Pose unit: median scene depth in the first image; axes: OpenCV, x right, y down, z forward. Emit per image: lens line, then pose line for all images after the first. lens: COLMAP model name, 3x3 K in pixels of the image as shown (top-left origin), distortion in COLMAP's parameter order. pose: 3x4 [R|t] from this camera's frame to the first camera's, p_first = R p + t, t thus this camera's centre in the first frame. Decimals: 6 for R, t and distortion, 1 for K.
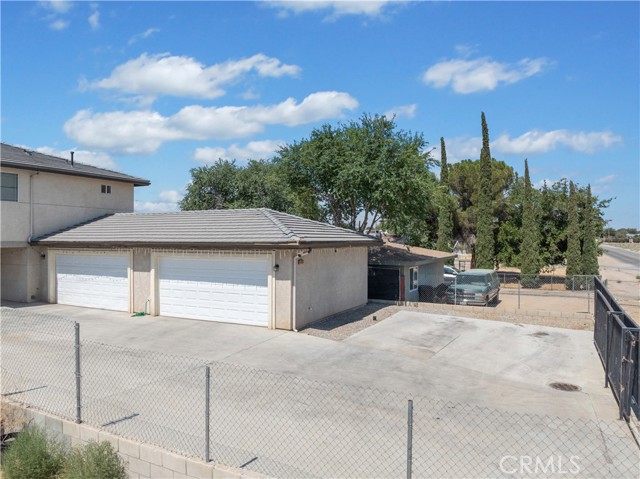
lens RADIAL K [[453.6, 0, 322.6], [0, 453.6, 237.7], [0, 0, 1]] dist [-0.040963, -0.000332]
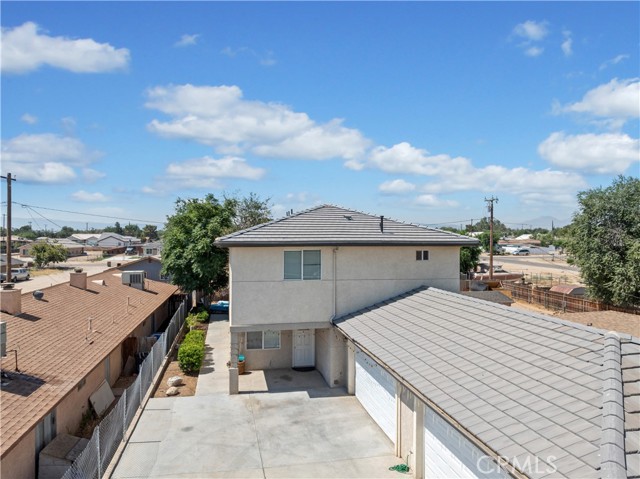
lens RADIAL K [[451.4, 0, 324.0], [0, 451.4, 237.2], [0, 0, 1]] dist [-0.043099, 0.001072]
pose [[0.631149, -0.000414, -0.775661, 0.062103], [-0.000565, 0.999999, -0.000993, -0.191942], [0.775661, 0.001065, 0.631149, 0.461190]]
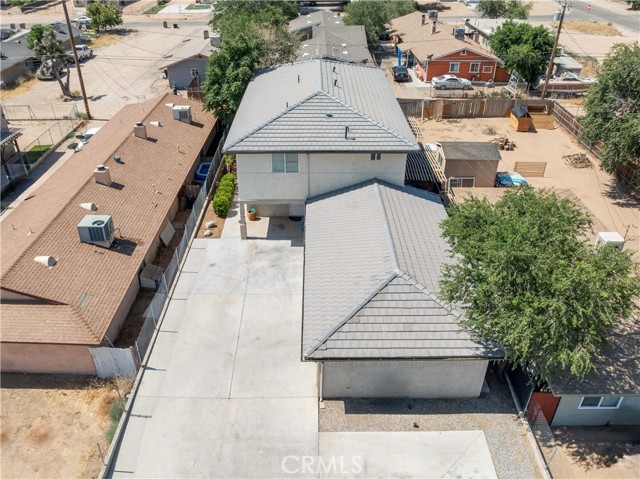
lens RADIAL K [[522.2, 0, 303.3], [0, 522.2, 277.9], [0, 0, 1]] dist [-0.049918, 0.011231]
pose [[0.443130, 0.498416, -0.745129, 0.731559], [0.008930, 0.828697, 0.559626, -0.786712], [0.896413, -0.254641, 0.362769, 0.413977]]
